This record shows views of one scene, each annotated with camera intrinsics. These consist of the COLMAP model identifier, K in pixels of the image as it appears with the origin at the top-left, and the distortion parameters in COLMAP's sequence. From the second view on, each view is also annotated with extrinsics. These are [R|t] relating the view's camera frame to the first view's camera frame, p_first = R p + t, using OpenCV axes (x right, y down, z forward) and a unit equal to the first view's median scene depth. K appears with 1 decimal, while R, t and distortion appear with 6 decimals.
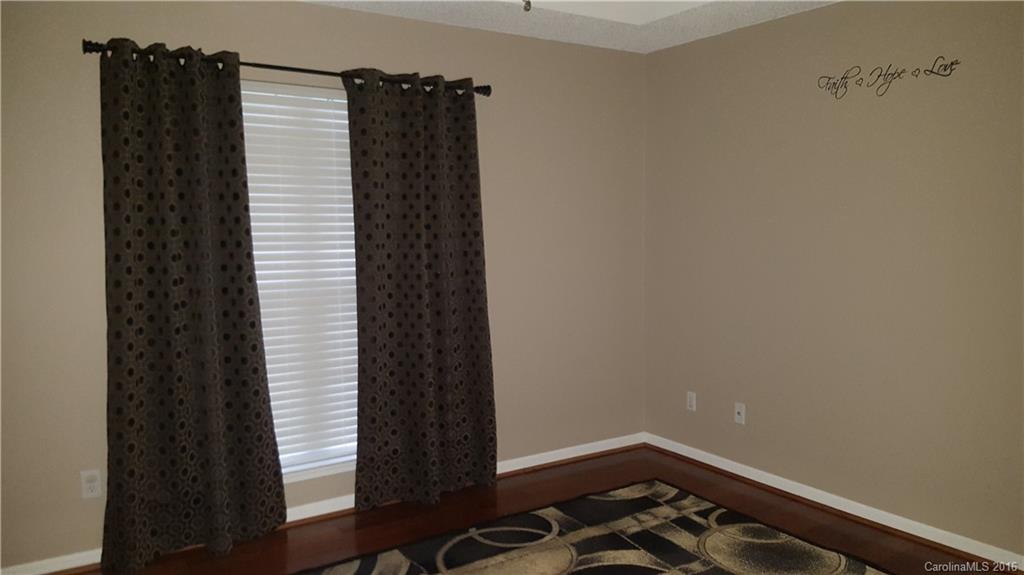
lens RADIAL K [[745.6, 0, 512.0], [0, 745.6, 287.5], [0, 0, 1]] dist [-0.001277, -0.005398]
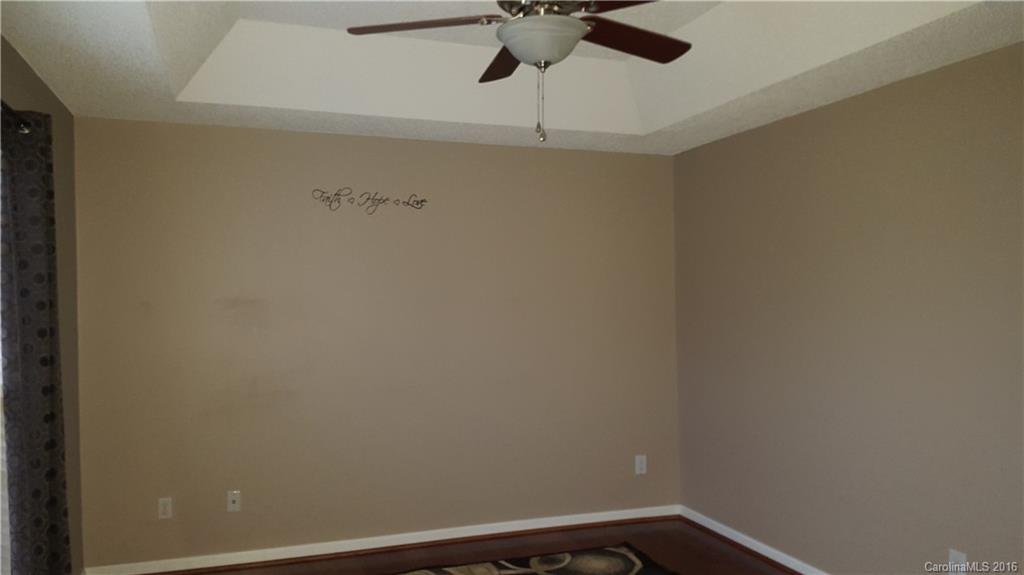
lens RADIAL K [[745.6, 0, 512.0], [0, 745.6, 287.5], [0, 0, 1]] dist [-0.001277, -0.005398]
pose [[0.249694, -0.037168, 0.967611, -0.684344], [0.071831, 0.997221, 0.019769, -0.136705], [-0.965657, 0.064568, 0.251670, 0.437871]]
